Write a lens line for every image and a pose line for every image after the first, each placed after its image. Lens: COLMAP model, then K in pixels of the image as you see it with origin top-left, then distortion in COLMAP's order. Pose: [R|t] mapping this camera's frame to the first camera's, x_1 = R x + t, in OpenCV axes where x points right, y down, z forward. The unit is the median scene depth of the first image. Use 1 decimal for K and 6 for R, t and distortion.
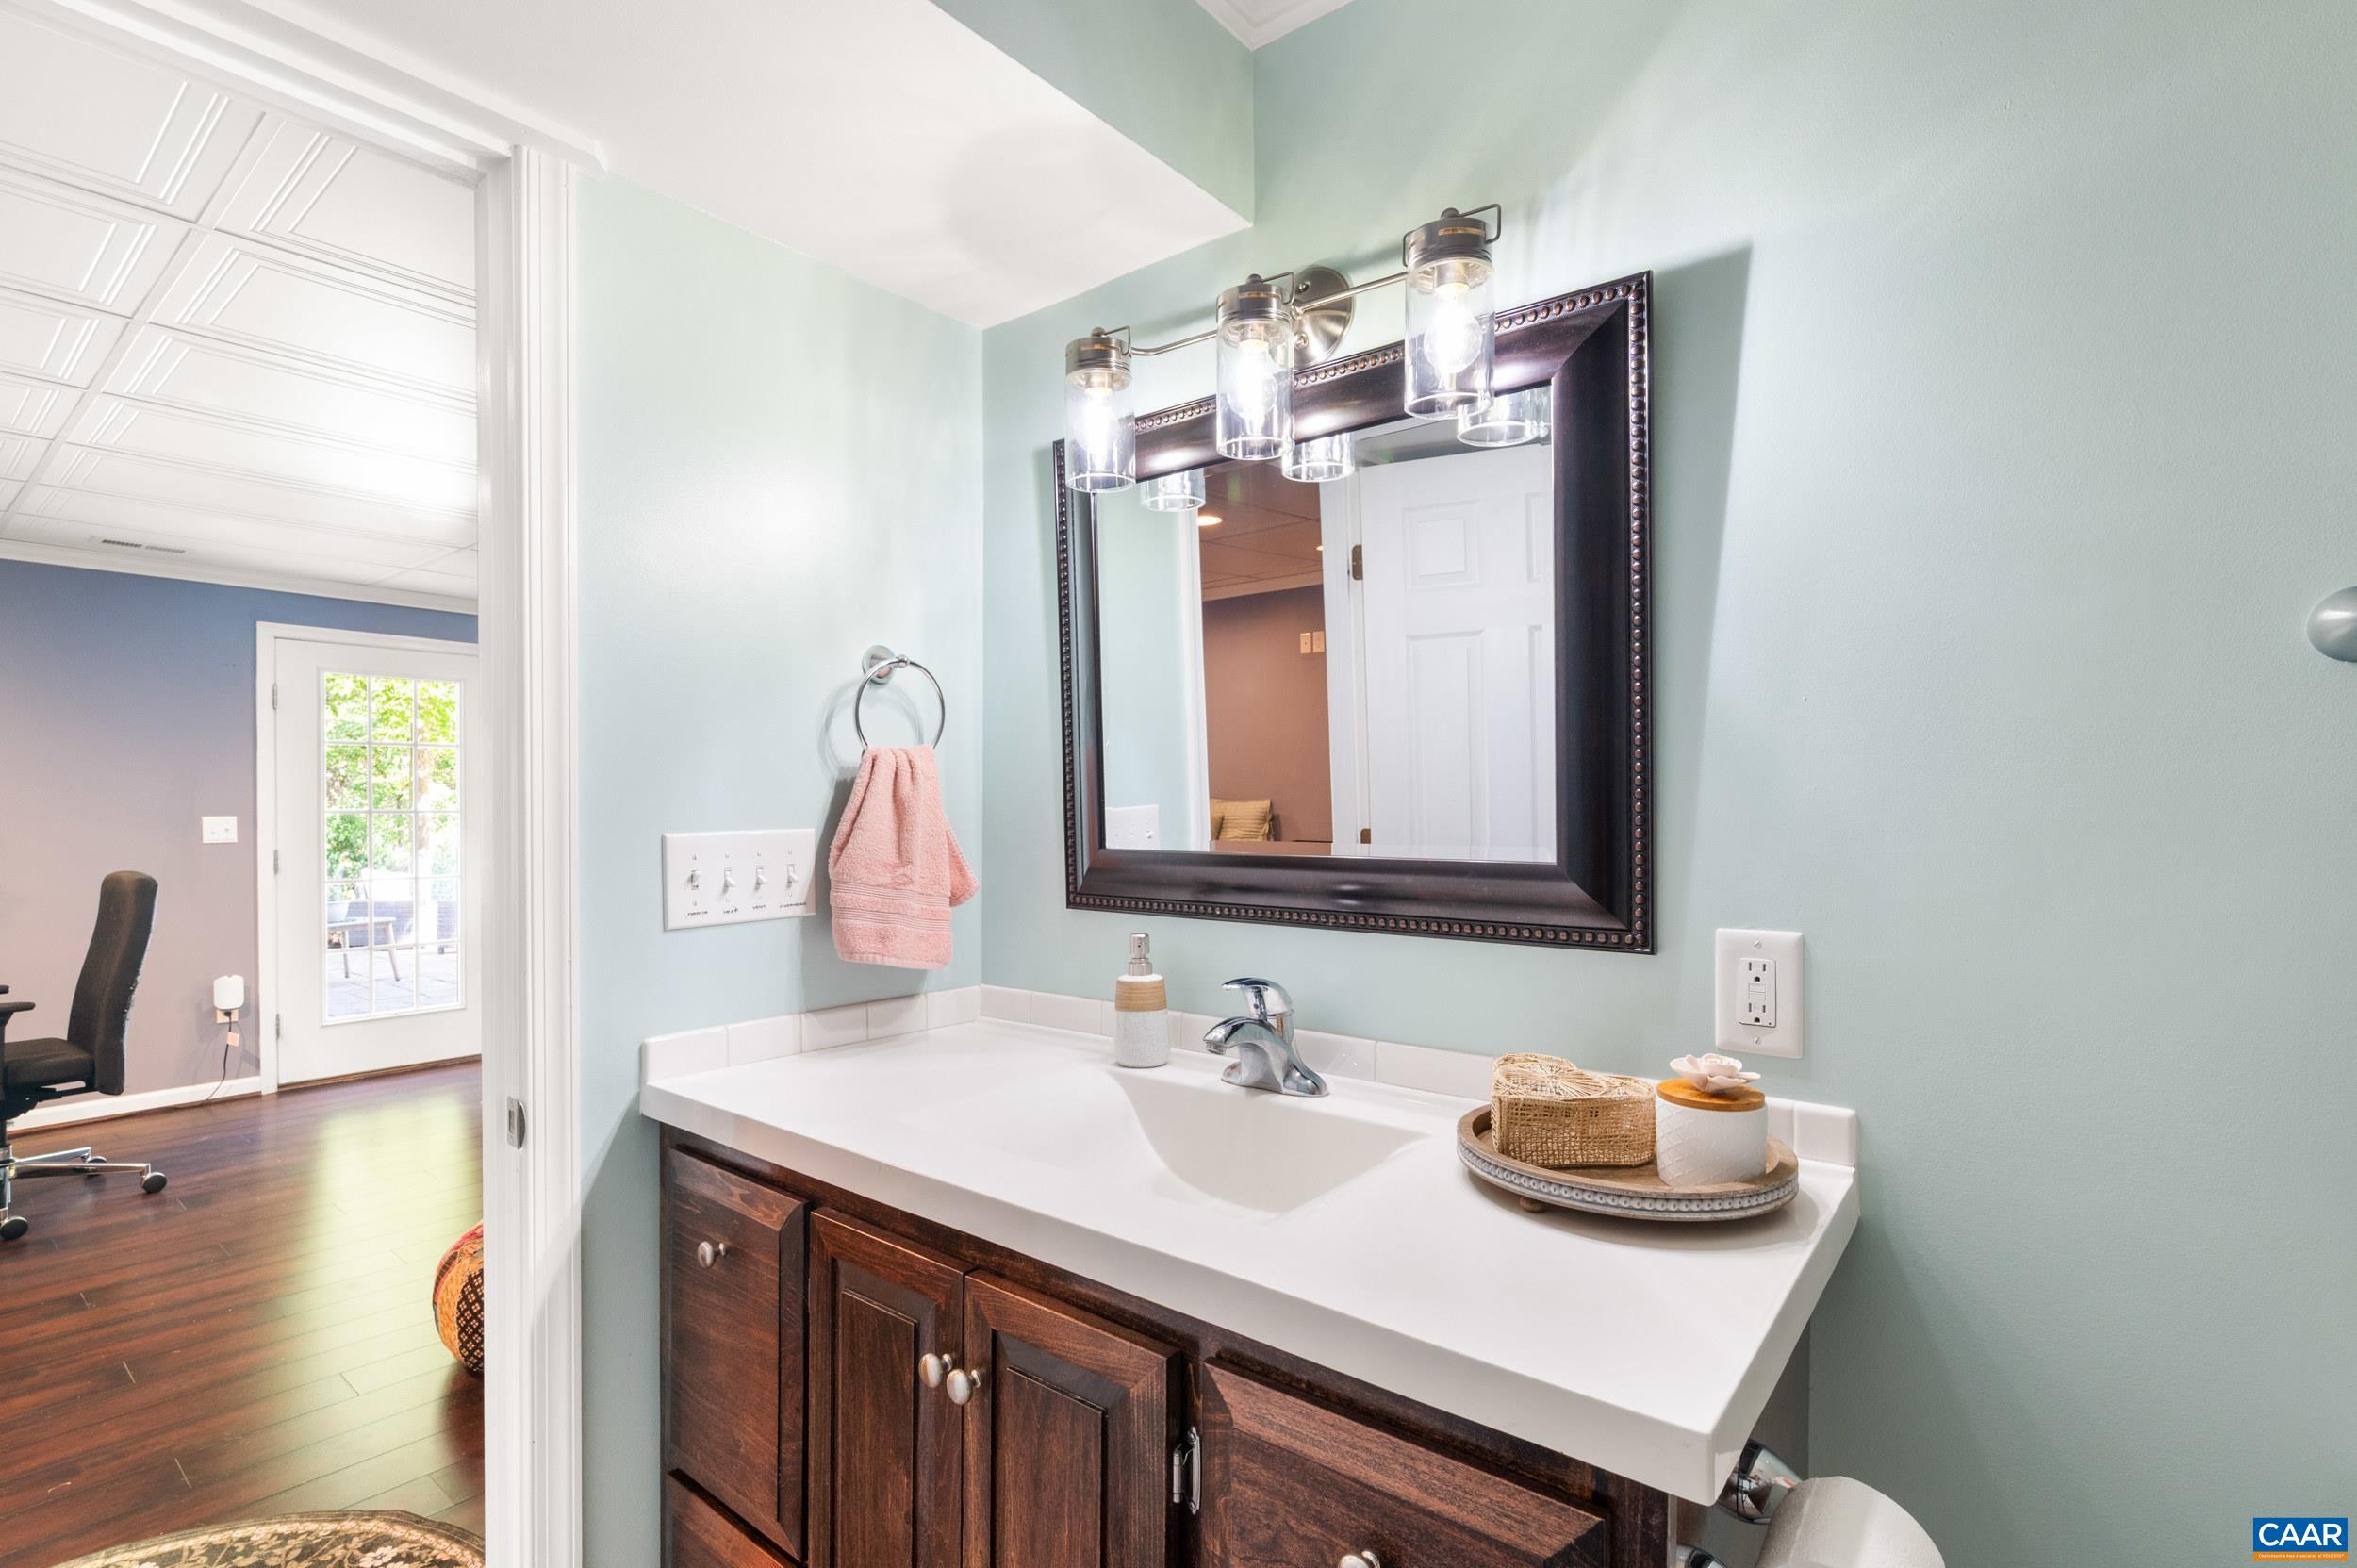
lens RADIAL K [[1107.2, 0, 1174.3], [0, 1107.2, 804.0], [0, 0, 1]] dist [-0.002085, -0.000009]
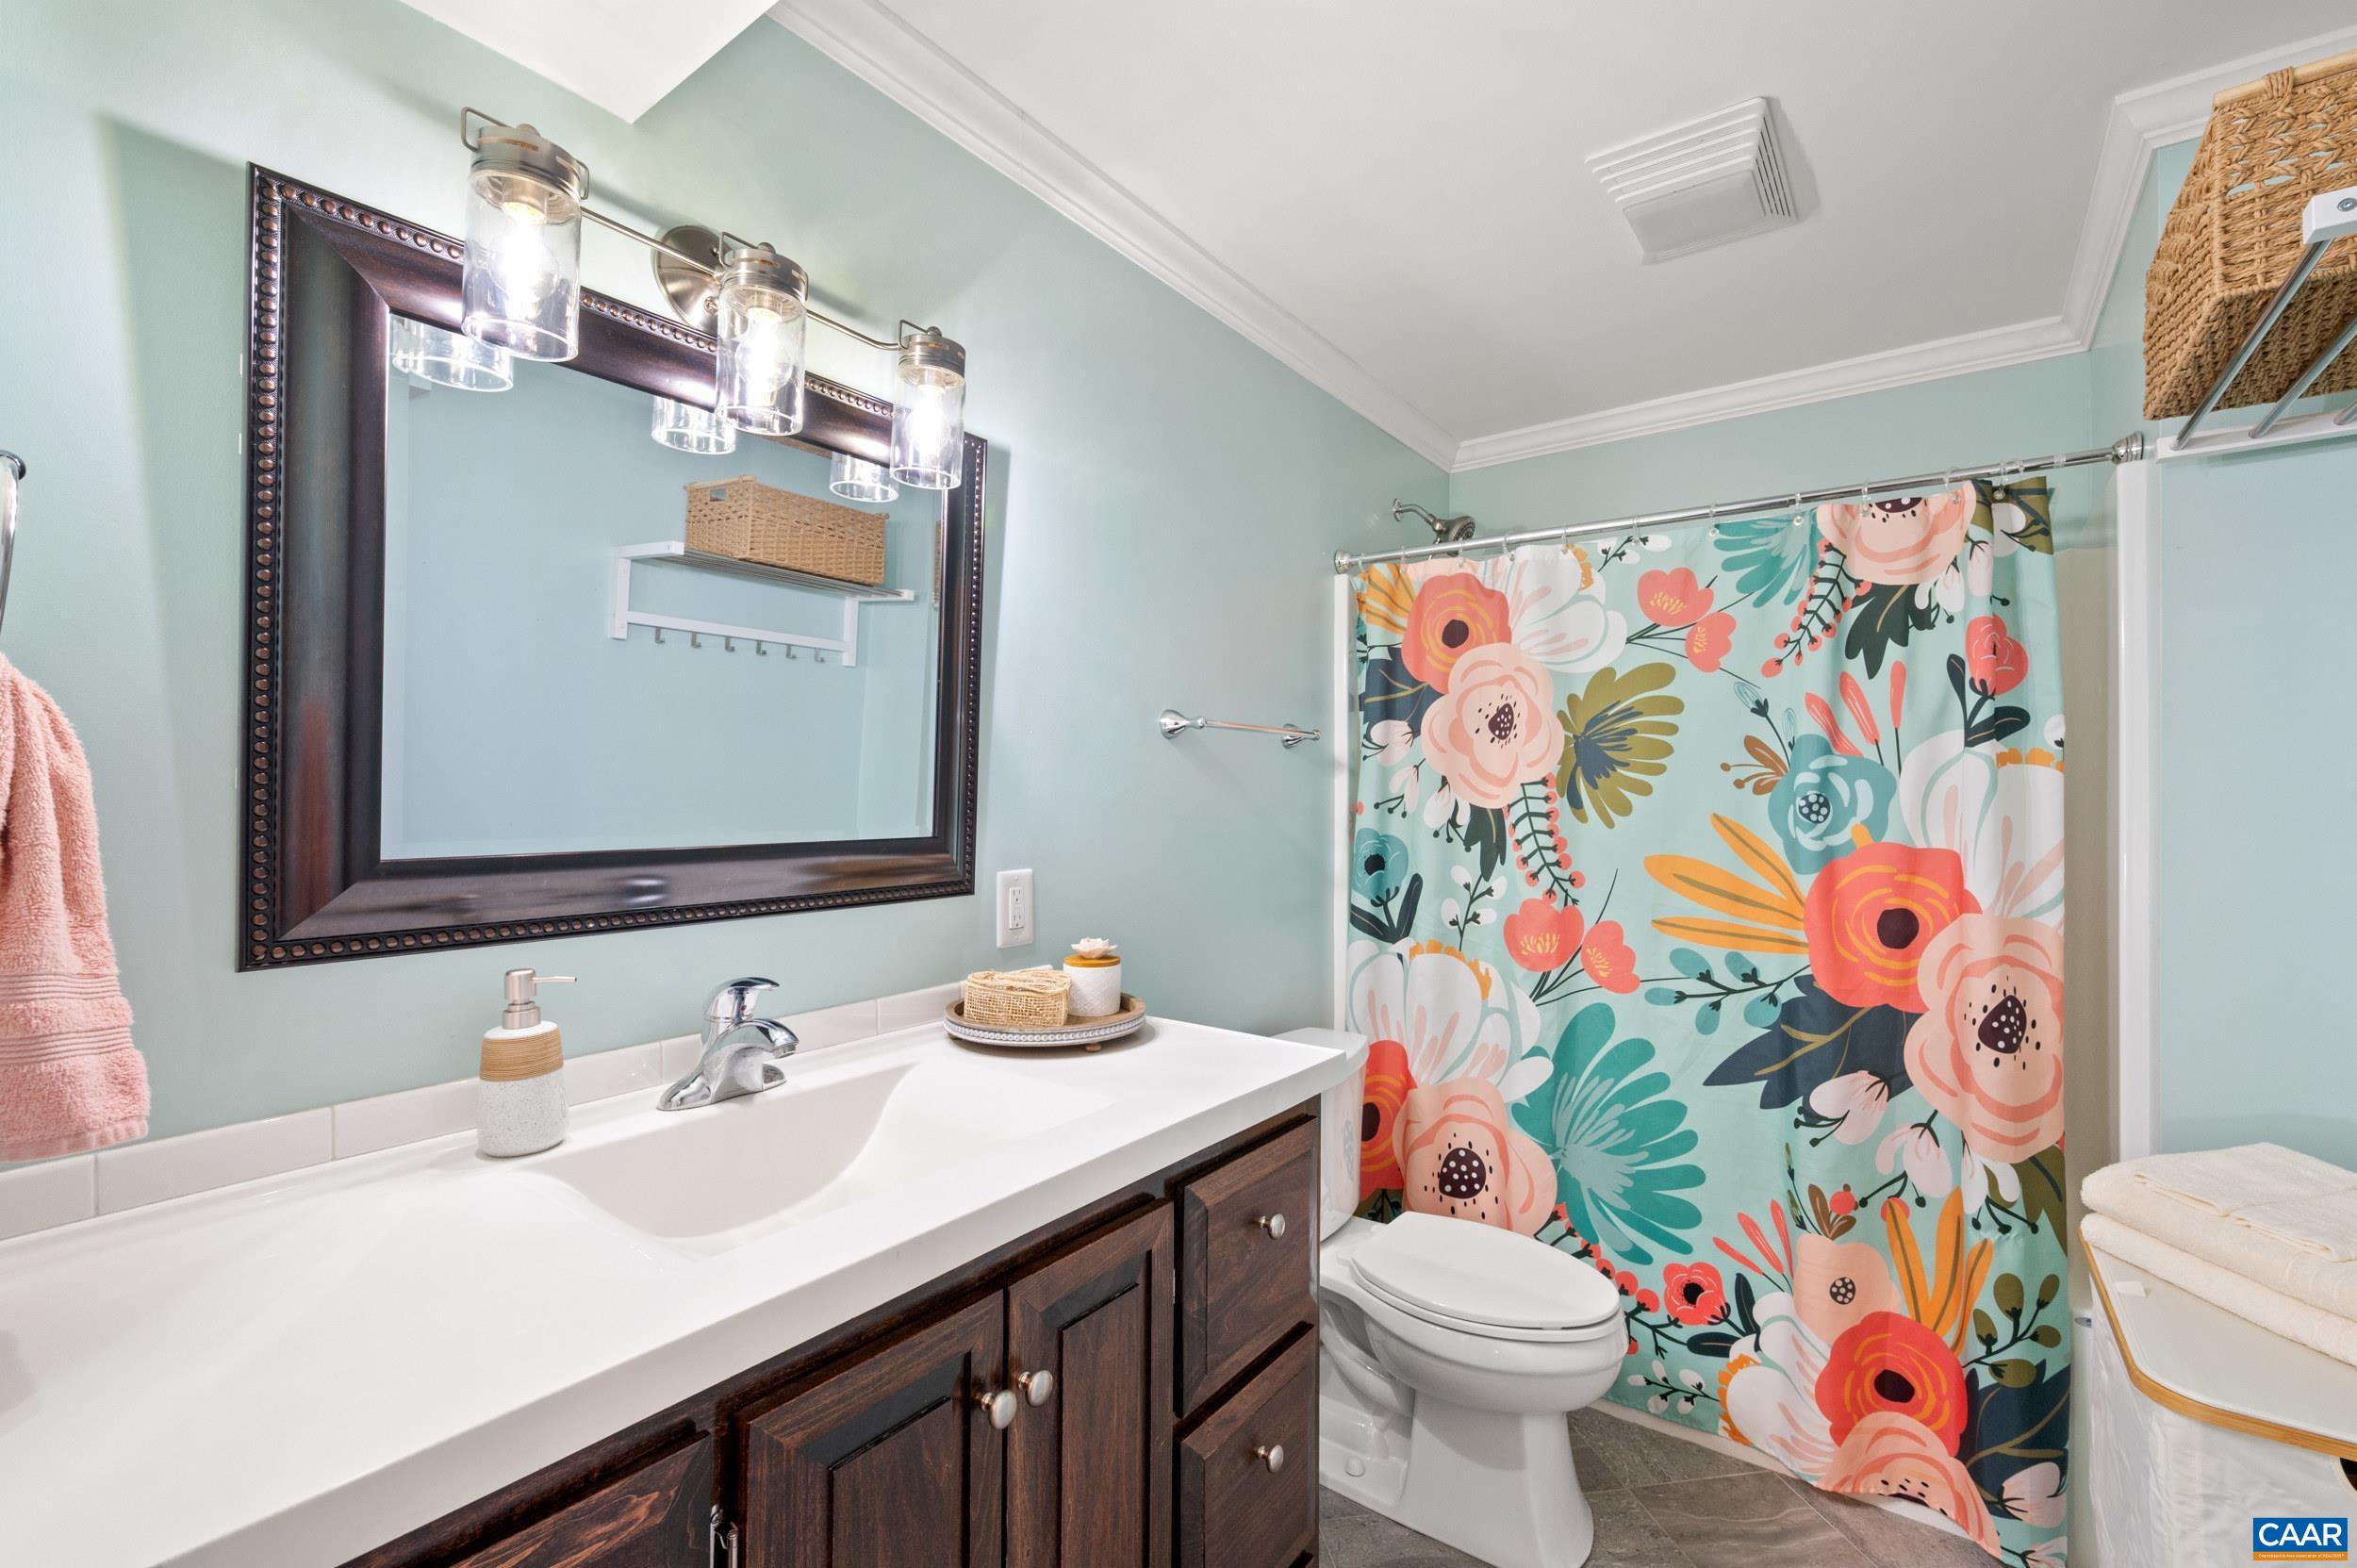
lens RADIAL K [[1029.6, 0, 1174.7], [0, 1029.6, 773.0], [0, 0, 1]] dist [0.002515, 0.000012]
pose [[-0.041014, 0.023764, 0.998876, -0.958812], [-0.000781, 0.999716, -0.023816, 0.005578], [-0.999158, -0.001757, -0.040984, 0.787138]]
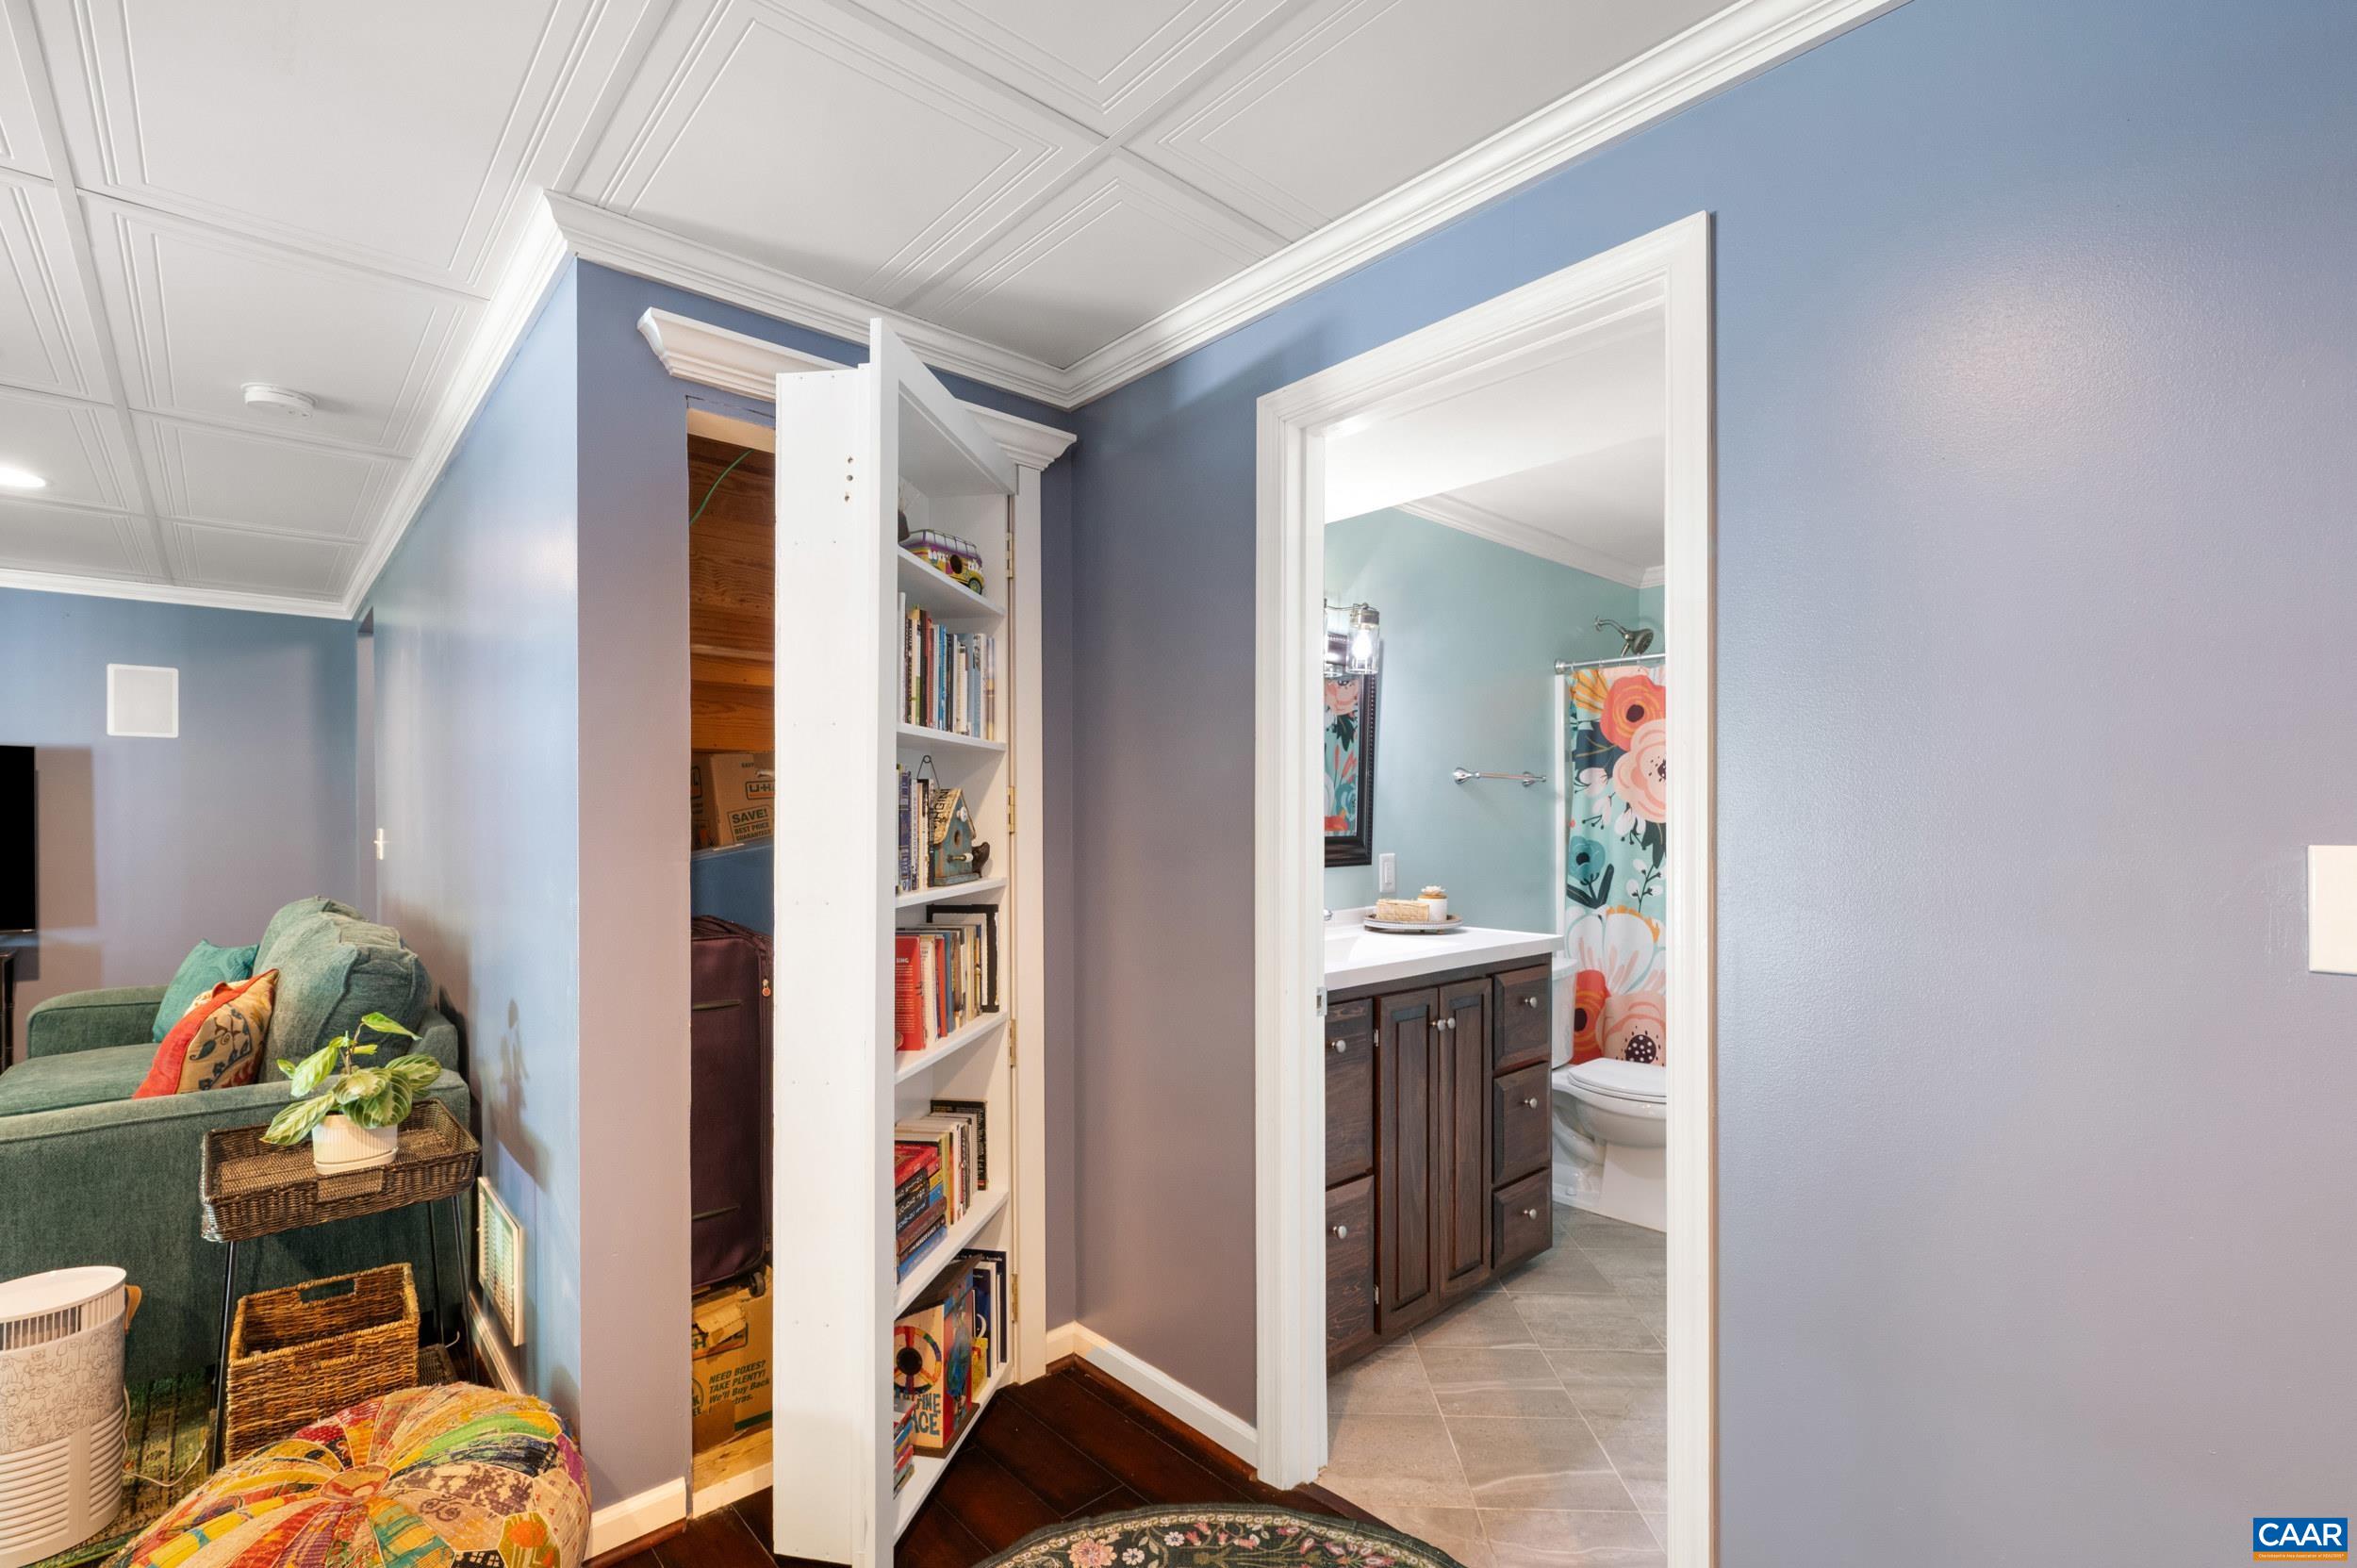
lens RADIAL K [[1041.2, 0, 1167.3], [0, 1041.2, 822.2], [0, 0, 1]] dist [-0.002419, 0.000130]
pose [[0.156364, 0.003020, 0.987695, -2.453517], [0.007930, 0.999959, -0.004313, 0.027105], [-0.987668, 0.008507, 0.156334, 1.102663]]
